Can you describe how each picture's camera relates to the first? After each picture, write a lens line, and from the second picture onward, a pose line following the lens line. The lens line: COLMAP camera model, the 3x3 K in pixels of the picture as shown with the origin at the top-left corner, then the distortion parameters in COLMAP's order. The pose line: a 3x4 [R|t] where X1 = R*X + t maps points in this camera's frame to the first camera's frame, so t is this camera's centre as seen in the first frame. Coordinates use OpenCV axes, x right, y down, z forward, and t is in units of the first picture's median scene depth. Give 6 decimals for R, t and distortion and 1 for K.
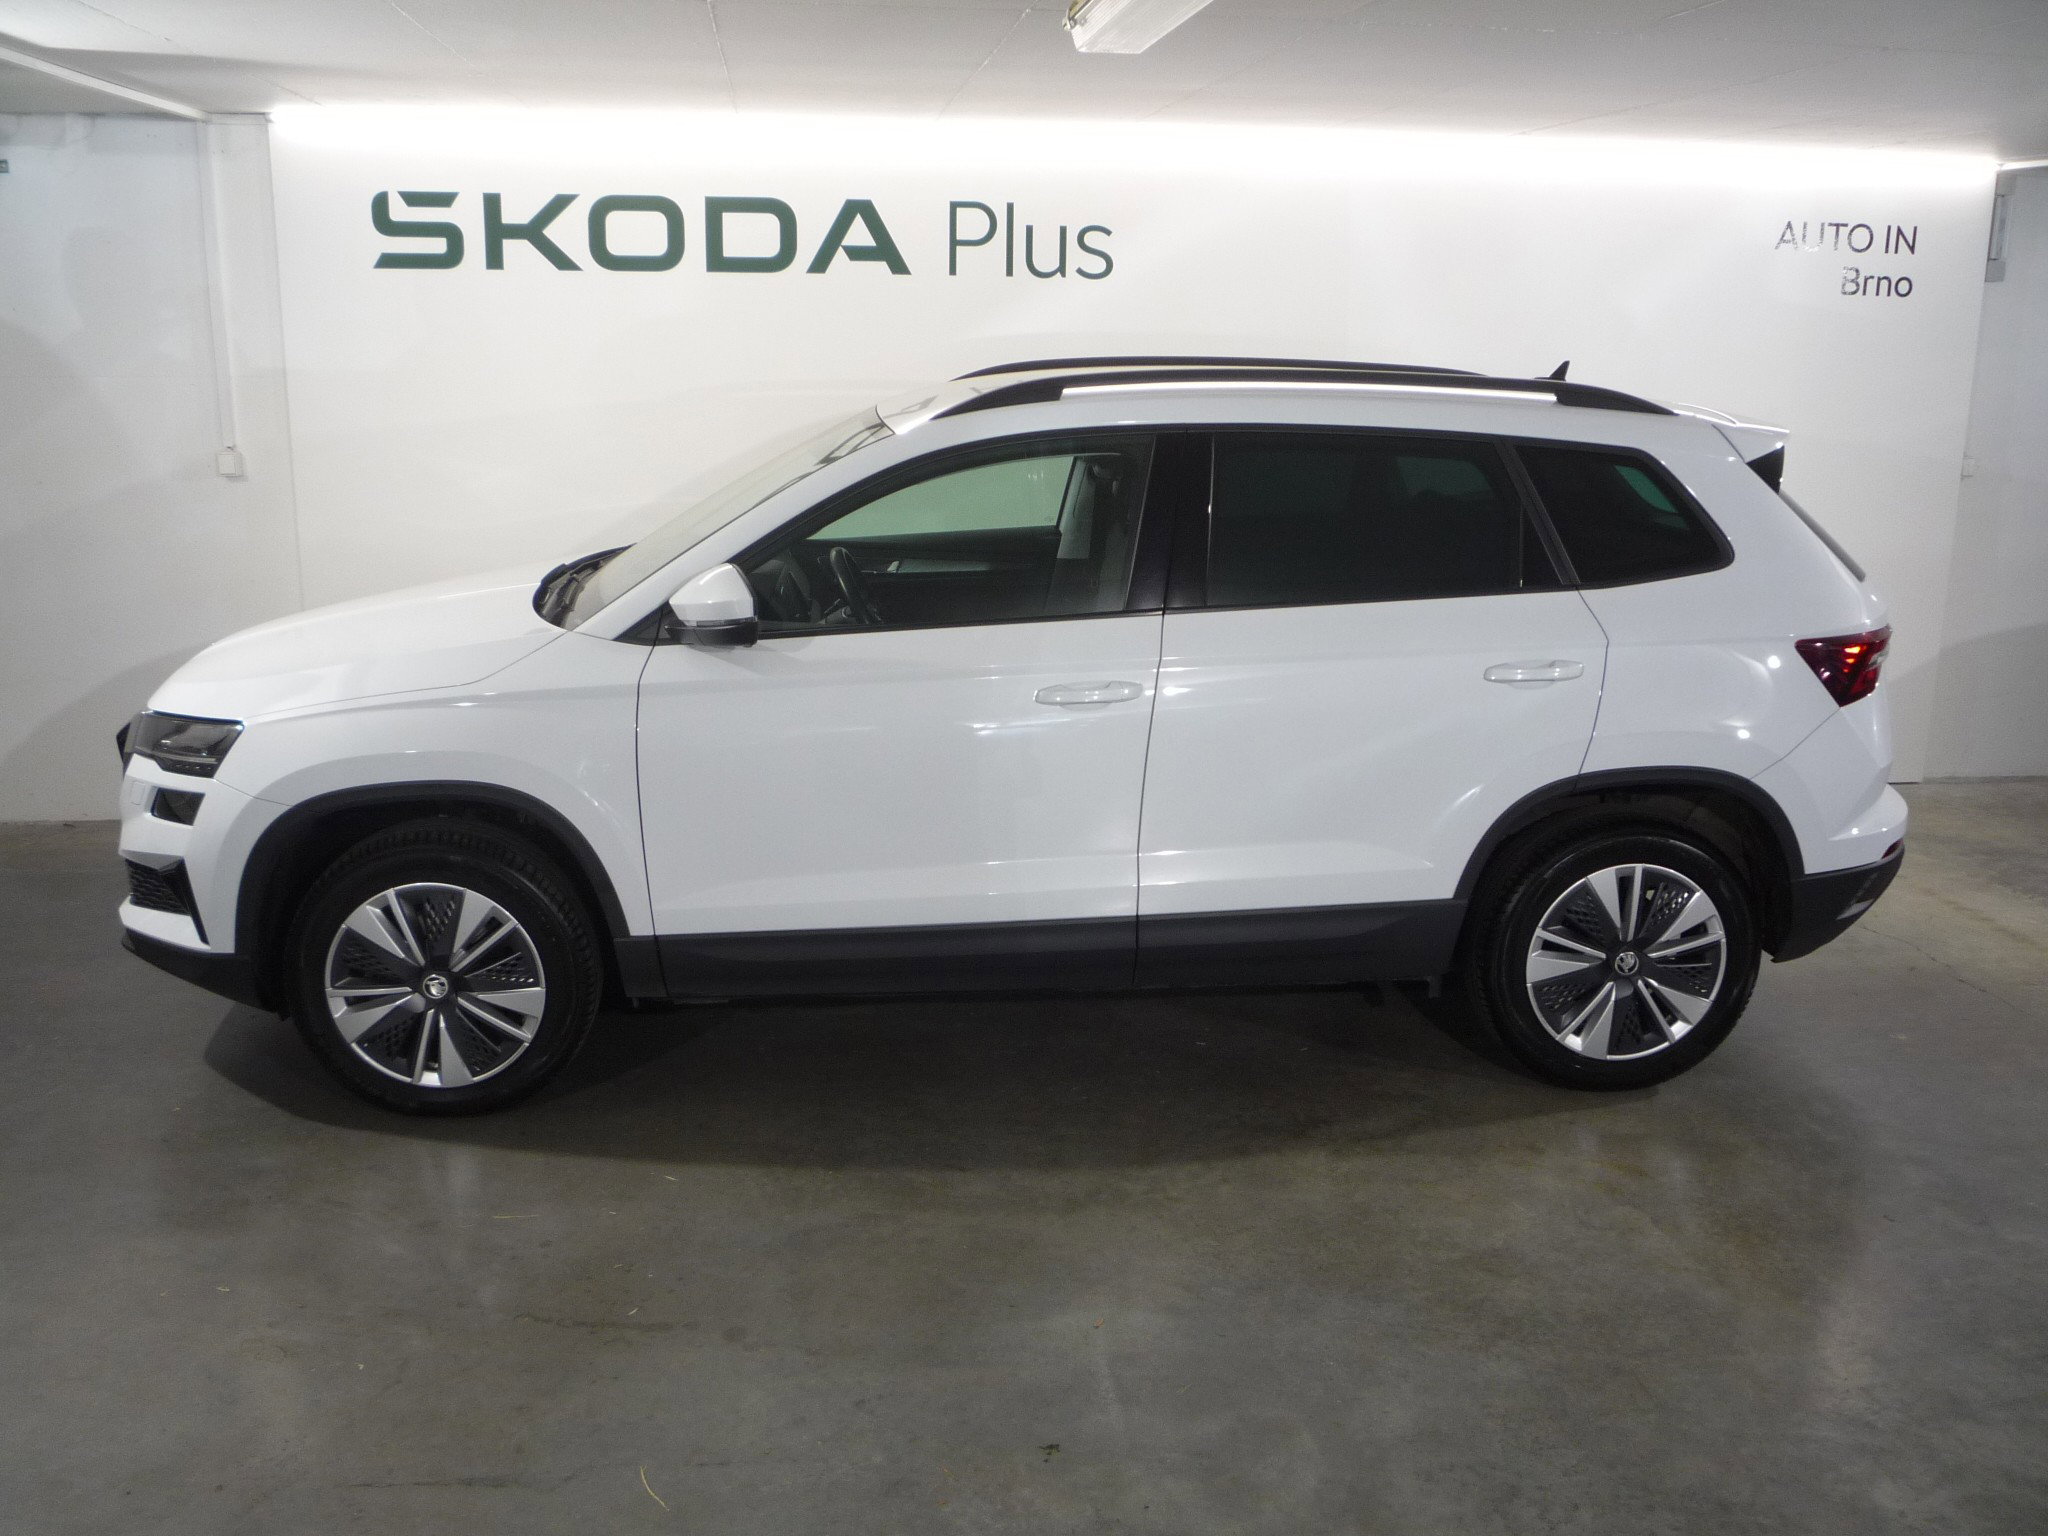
lens RADIAL K [[1791.9, 0, 1019.4], [0, 1791.9, 775.6], [0, 0, 1]] dist [-0.062006, 0.026725]
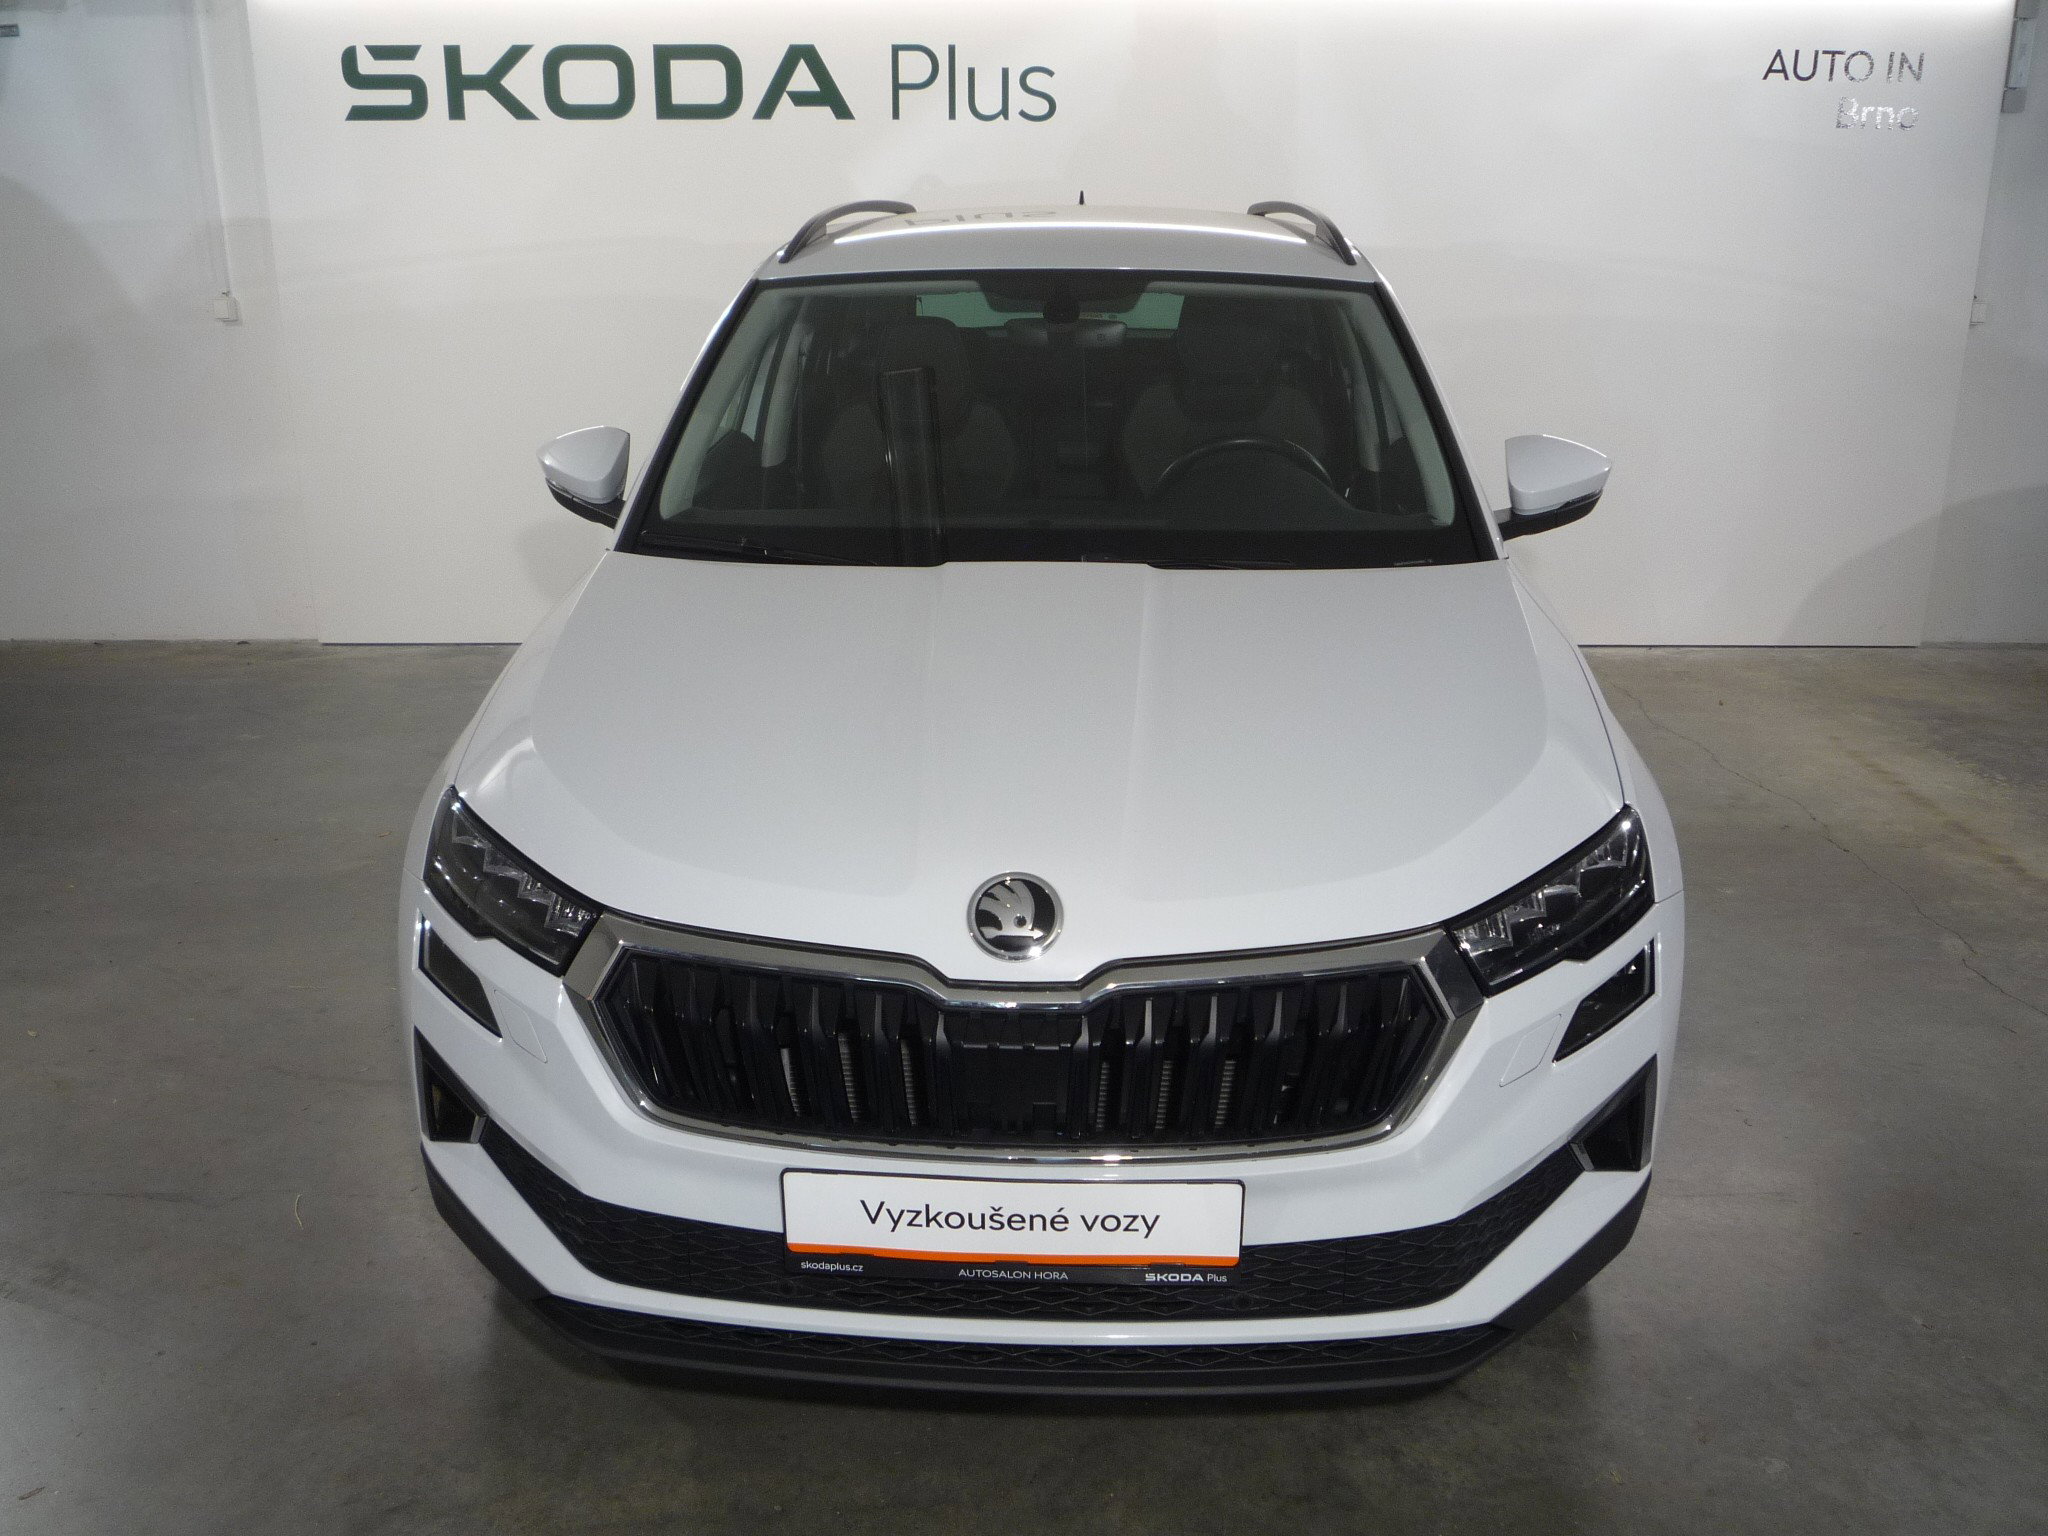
lens RADIAL K [[1791.1, 0, 1024.0], [0, 1791.1, 768.0], [0, 0, 1]] dist [-0.045290, 0.002939]
pose [[0.991647, 0.031632, -0.125039, 0.176038], [-0.022660, 0.997109, 0.072531, 0.012631], [0.126972, -0.069092, 0.989497, -0.018996]]
